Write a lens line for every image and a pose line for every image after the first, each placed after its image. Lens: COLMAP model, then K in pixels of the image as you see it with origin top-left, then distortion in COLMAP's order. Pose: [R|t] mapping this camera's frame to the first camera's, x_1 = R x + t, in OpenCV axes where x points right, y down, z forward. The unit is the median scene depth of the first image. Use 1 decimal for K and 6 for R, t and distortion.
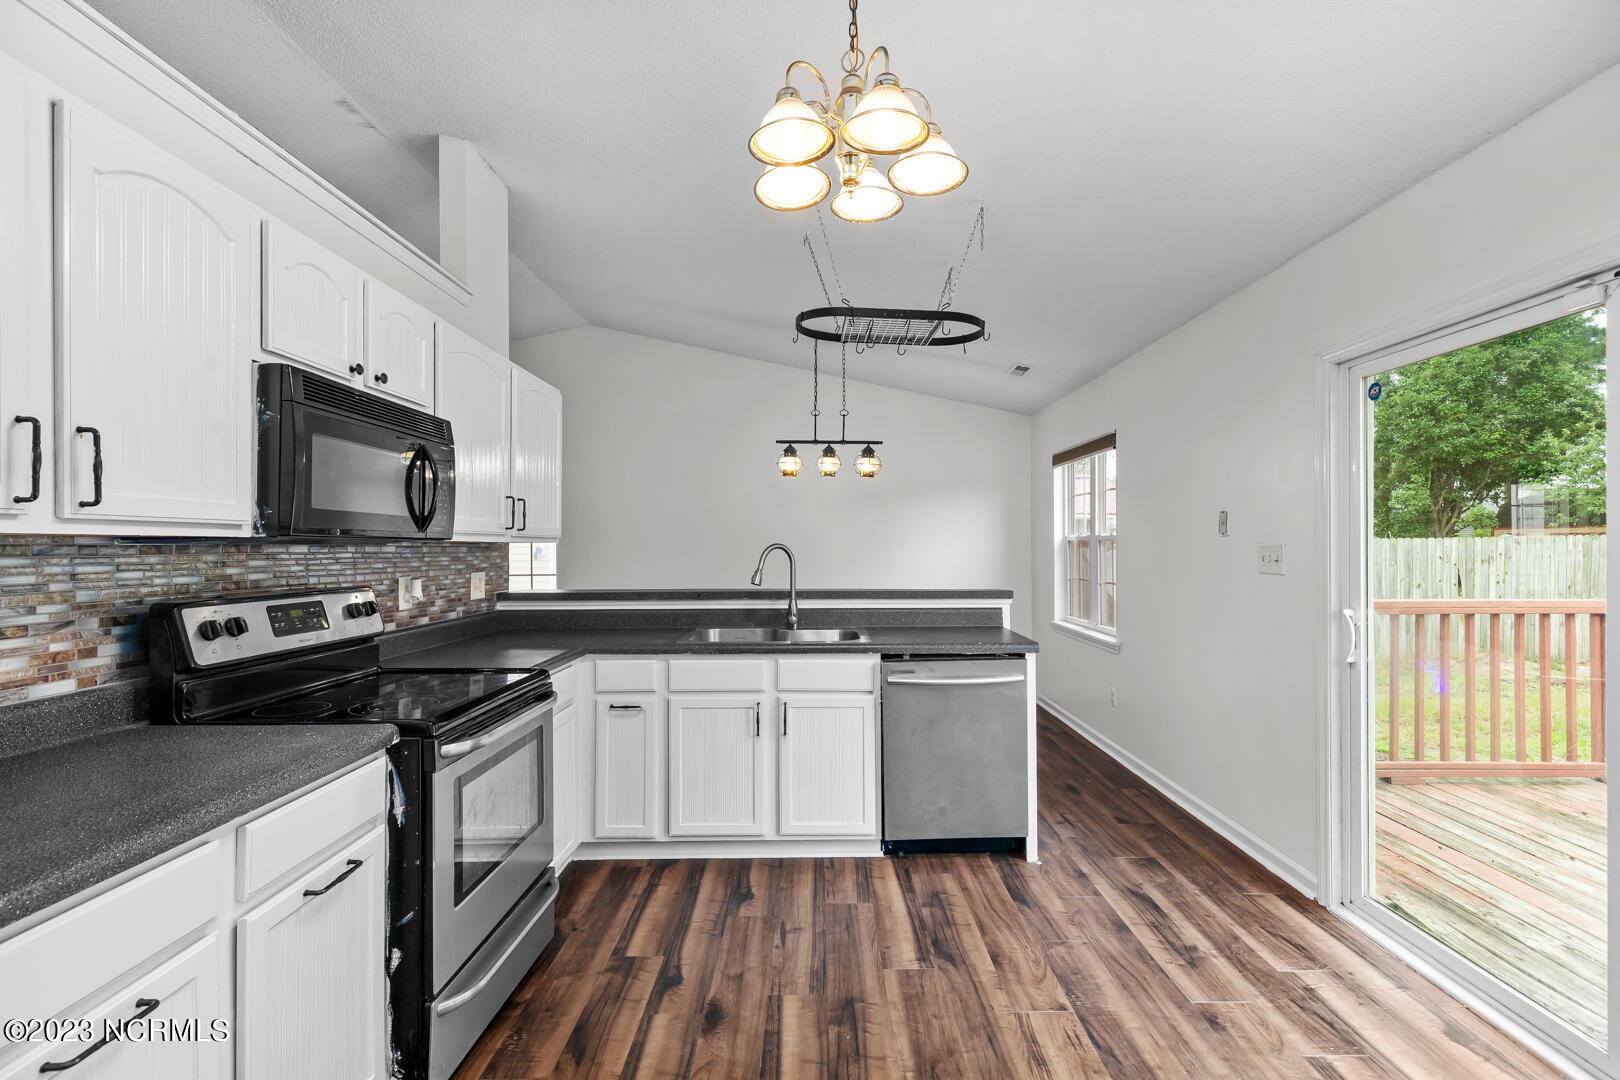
lens RADIAL K [[737.2, 0, 812.2], [0, 737.2, 540.9], [0, 0, 1]] dist [0.009283, -0.003234]
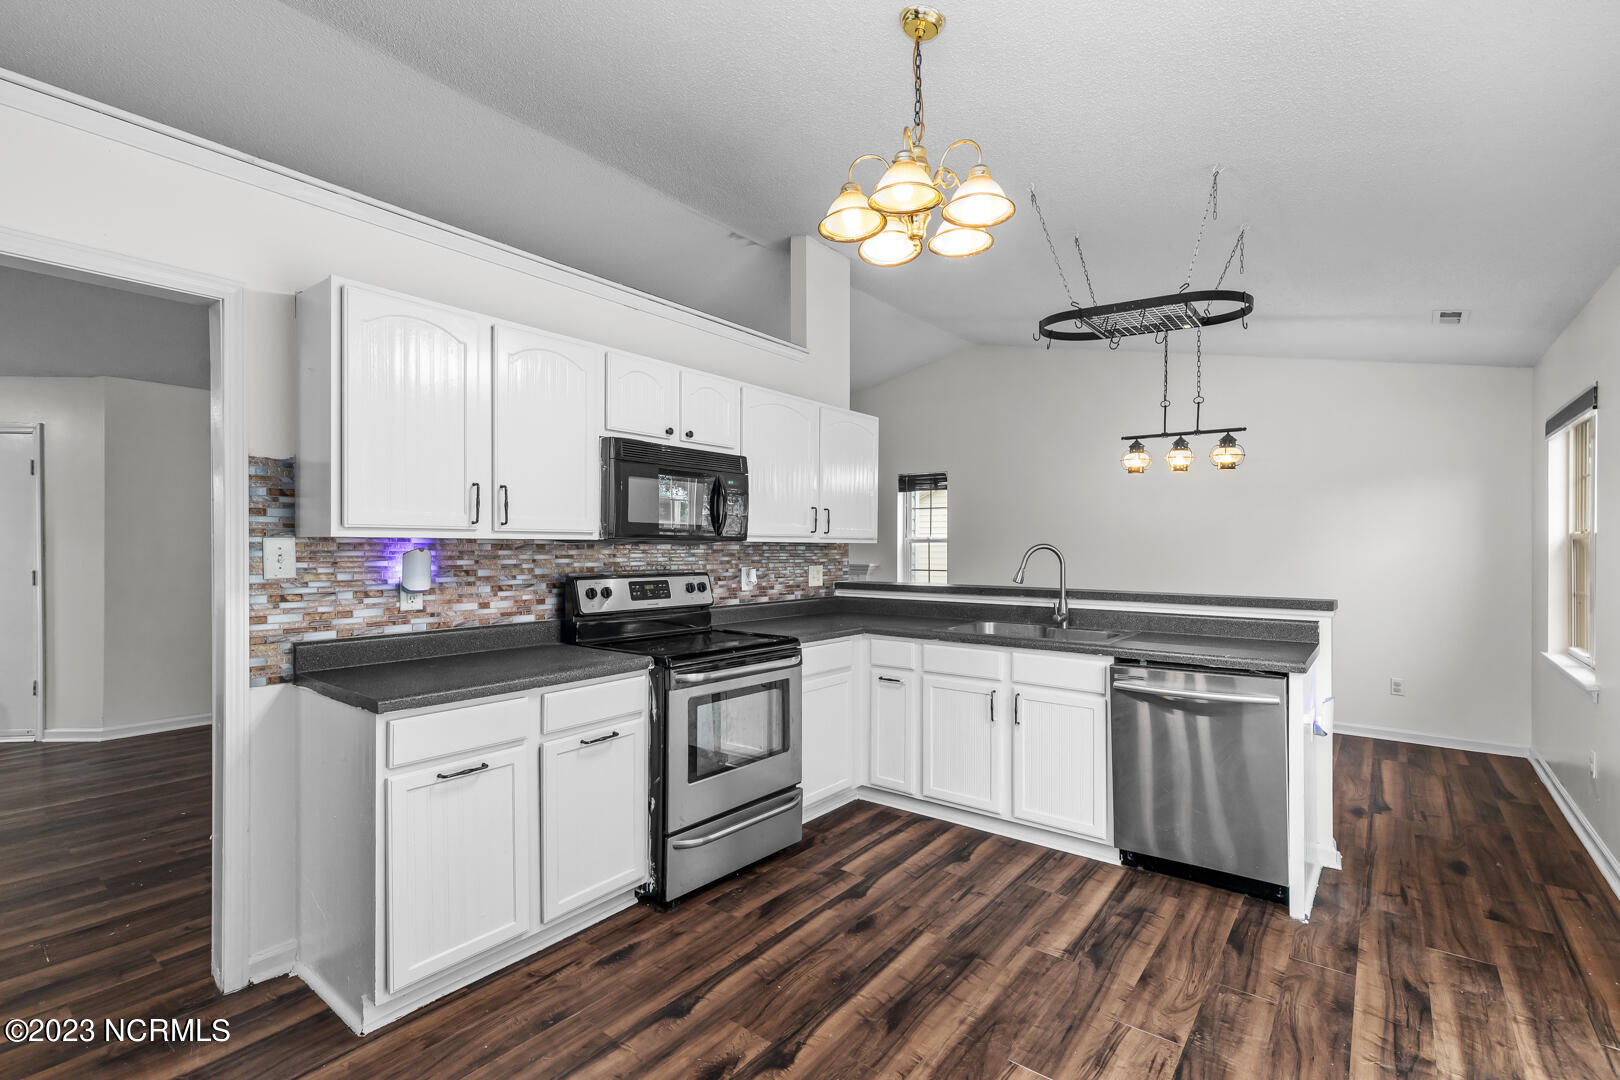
lens RADIAL K [[737.2, 0, 816.3], [0, 737.2, 540.5], [0, 0, 1]] dist [0.009283, -0.003234]
pose [[0.781091, -0.001120, -0.624416, 0.488437], [0.001161, 0.999999, -0.000341, -0.001409], [0.624416, -0.000459, 0.781092, -0.014605]]
